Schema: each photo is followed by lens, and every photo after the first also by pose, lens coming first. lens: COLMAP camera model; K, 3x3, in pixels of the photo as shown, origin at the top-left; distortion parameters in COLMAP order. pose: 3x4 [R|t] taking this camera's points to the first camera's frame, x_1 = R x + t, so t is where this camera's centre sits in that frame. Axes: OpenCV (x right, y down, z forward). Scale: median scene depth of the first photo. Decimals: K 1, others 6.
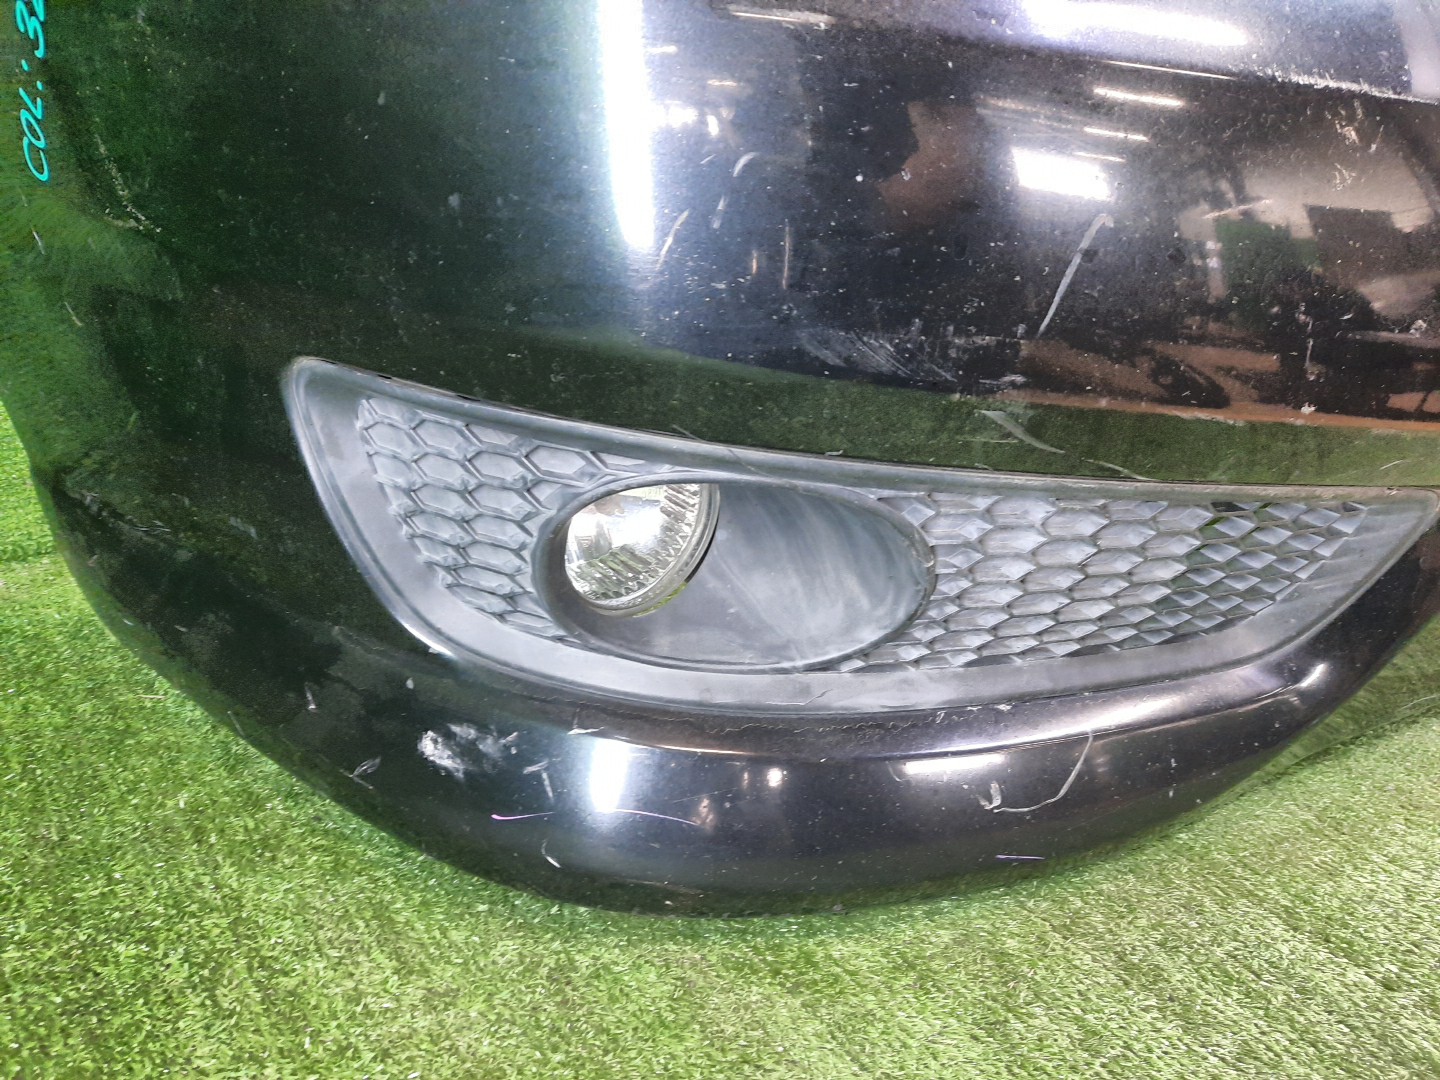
lens RADIAL K [[1058.0, 0, 720.0], [0, 1058.0, 540.0], [0, 0, 1]] dist [0.011039, -0.002772]
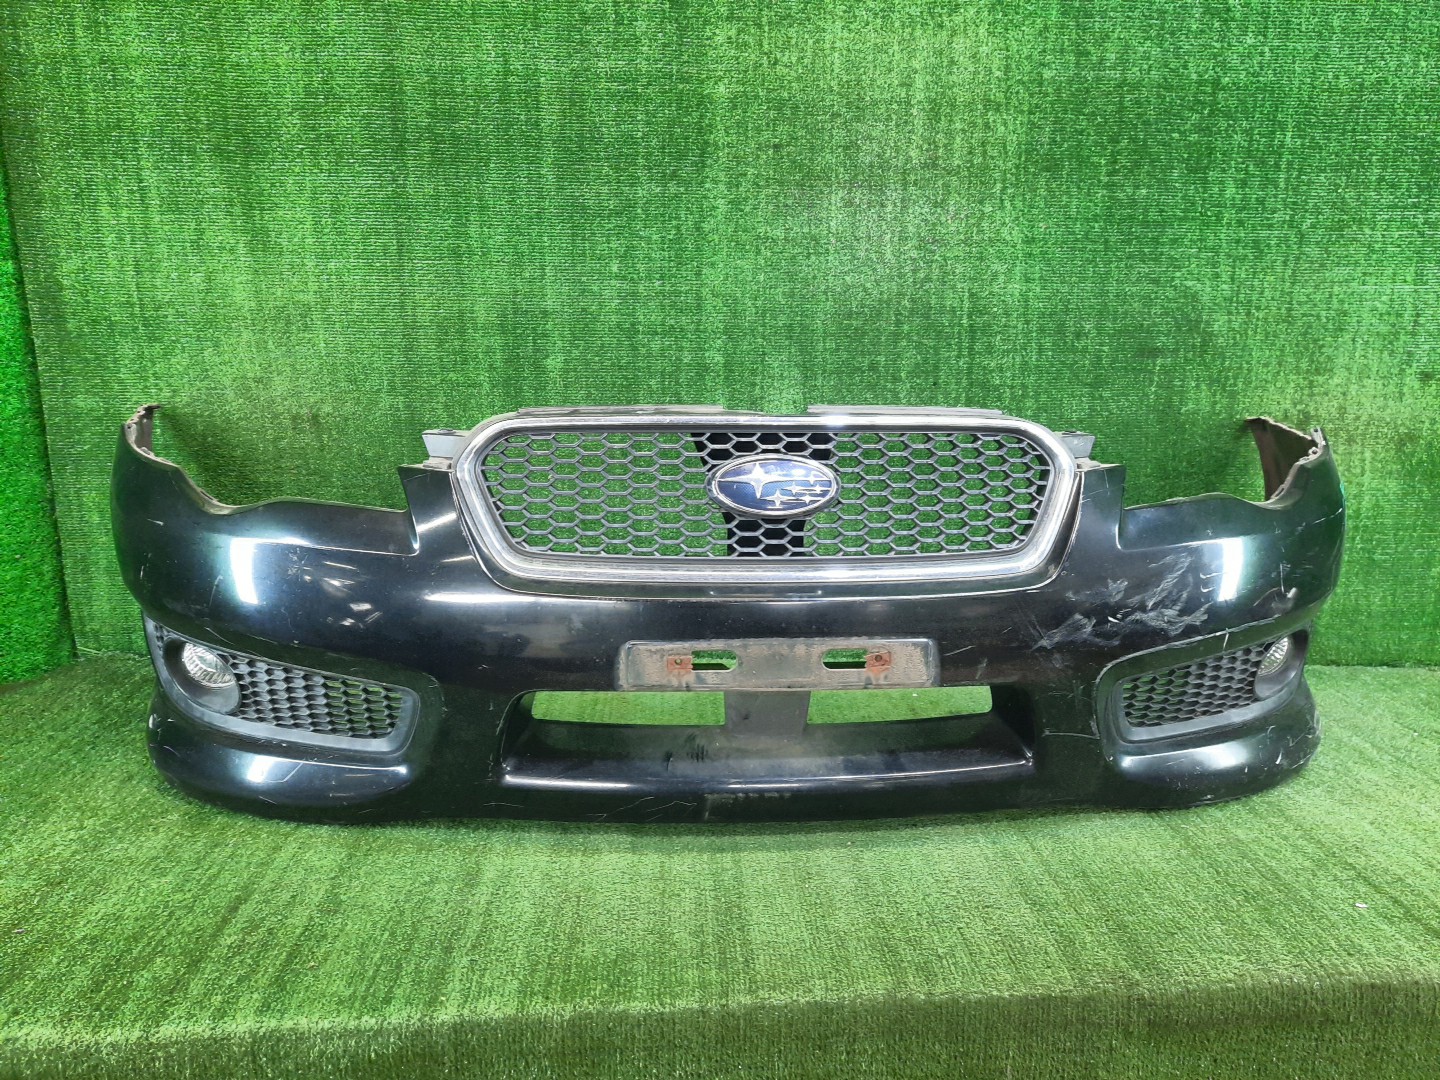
lens RADIAL K [[1027.3, 0, 720.0], [0, 1027.3, 540.0], [0, 0, 1]] dist [0.066914, -0.061824]
pose [[0.840073, 0.072562, -0.537598, 2.660283], [-0.196765, 0.964283, -0.177319, -0.101758], [0.505530, 0.254741, 0.824346, -0.809151]]
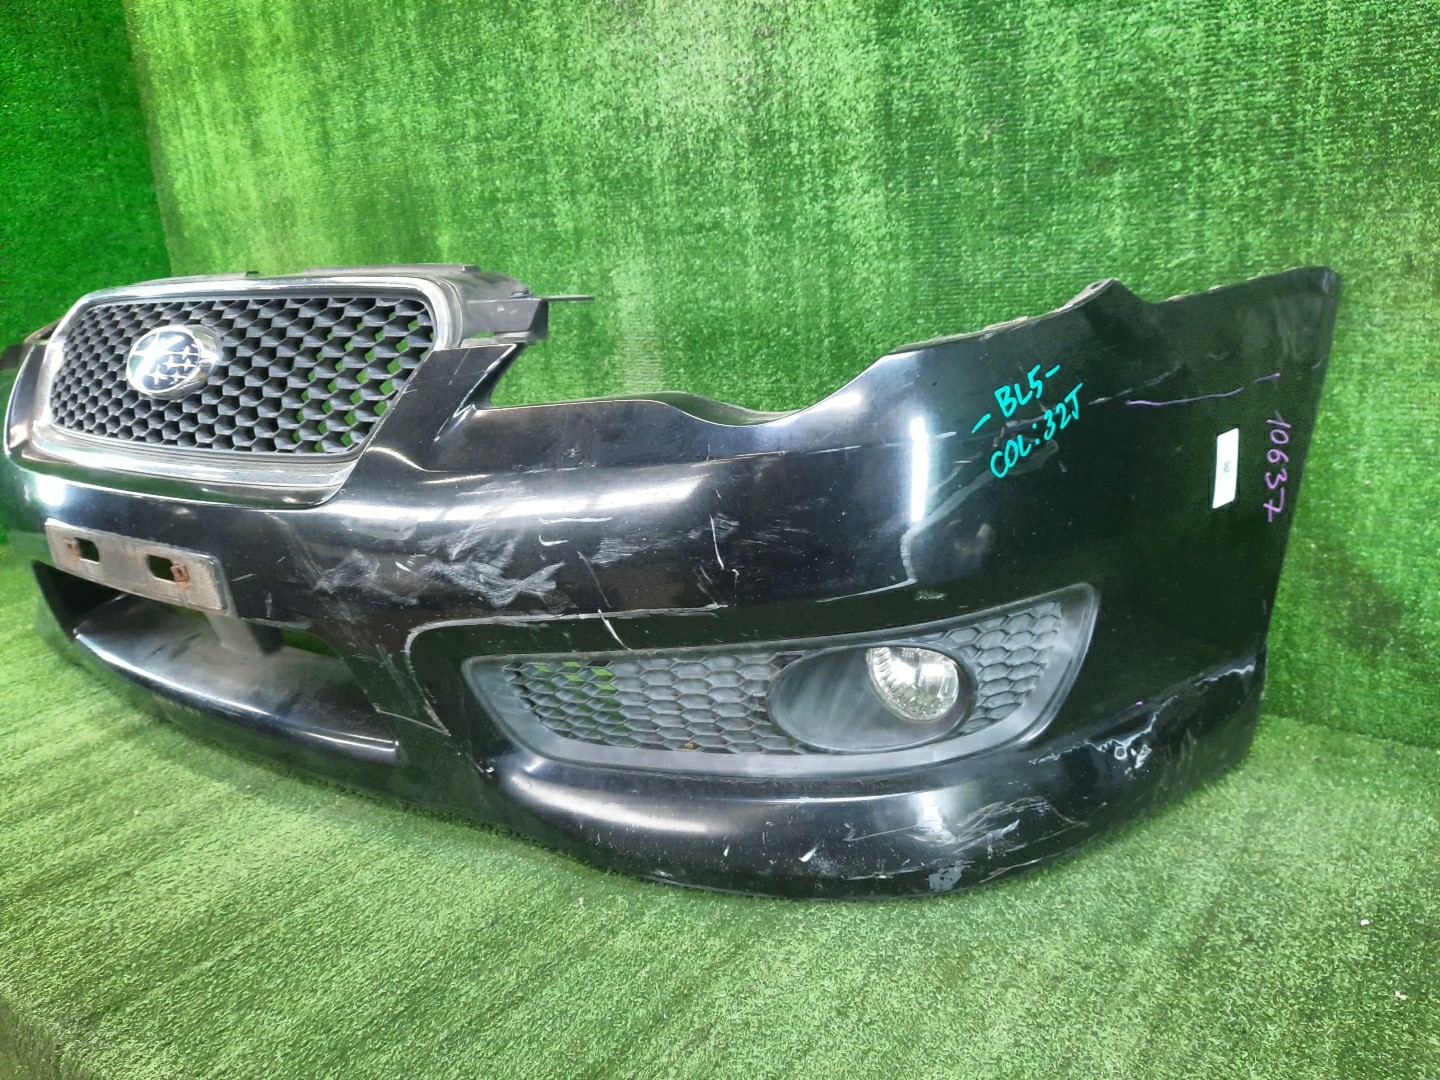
lens RADIAL K [[1027.3, 0, 720.0], [0, 1027.3, 540.0], [0, 0, 1]] dist [0.066914, -0.061824]
pose [[0.304655, 0.194667, -0.932357, 3.889094], [-0.330132, 0.939791, 0.088346, -0.923047], [0.893419, 0.280886, 0.350578, 1.669995]]
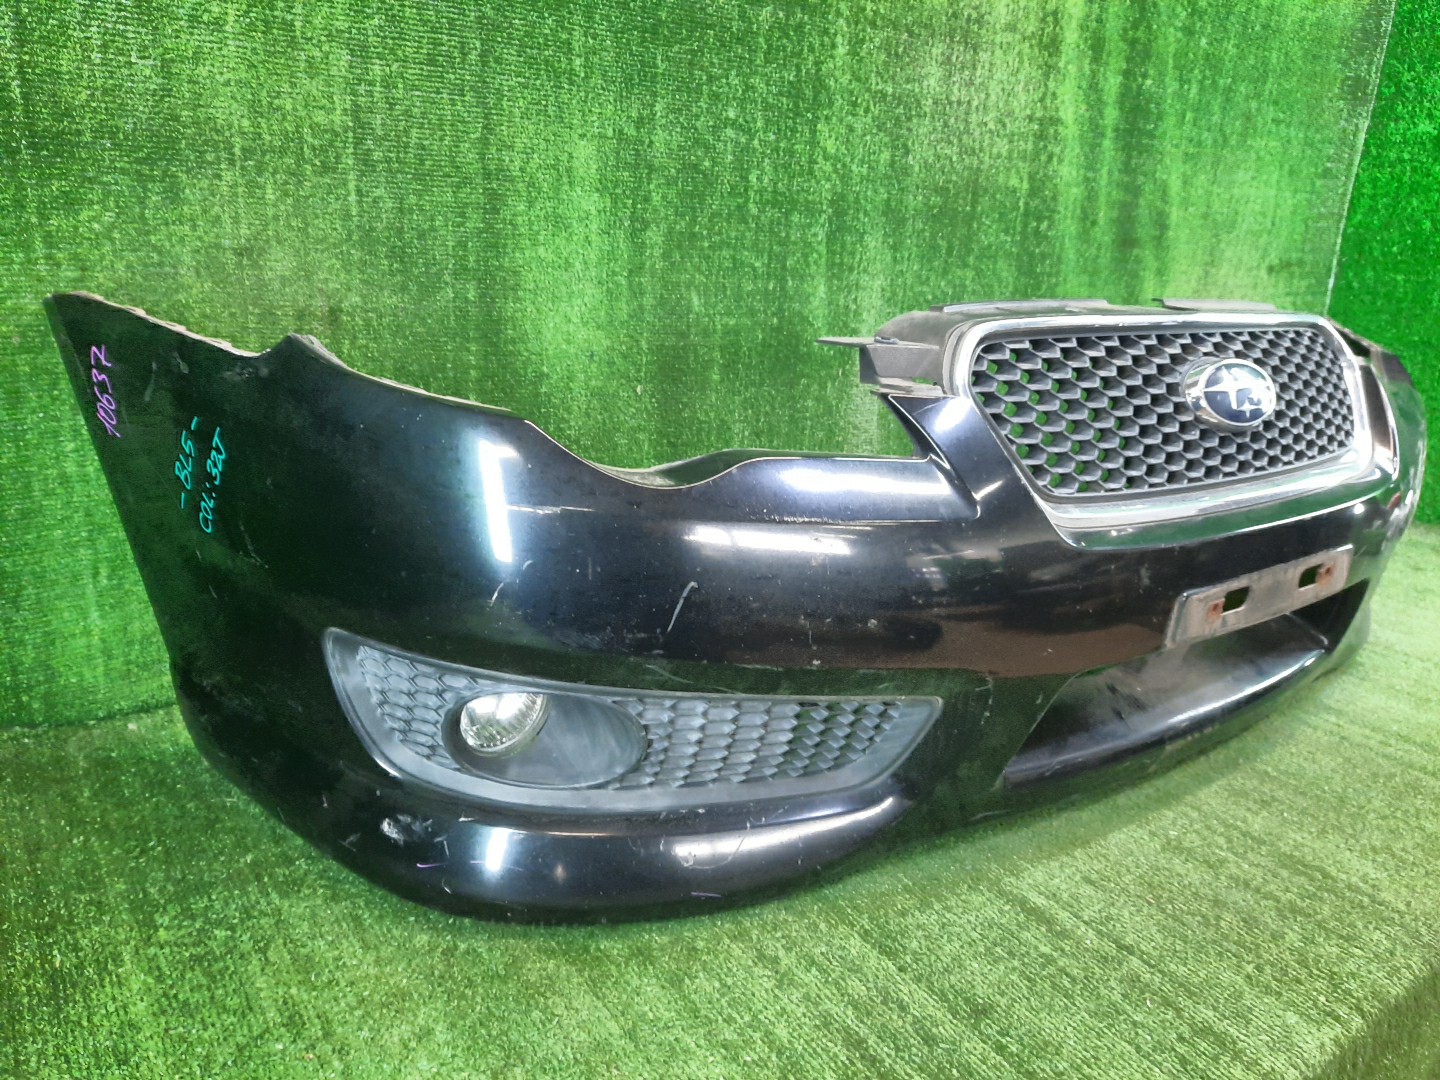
lens RADIAL K [[1027.2, 0, 720.0], [0, 1027.2, 540.0], [0, 0, 1]] dist [0.015825, 0.000063]
pose [[0.999869, 0.013940, -0.008221, 0.333662], [-0.014822, 0.992746, -0.119316, -0.103807], [0.006498, 0.119422, 0.992822, -0.894726]]
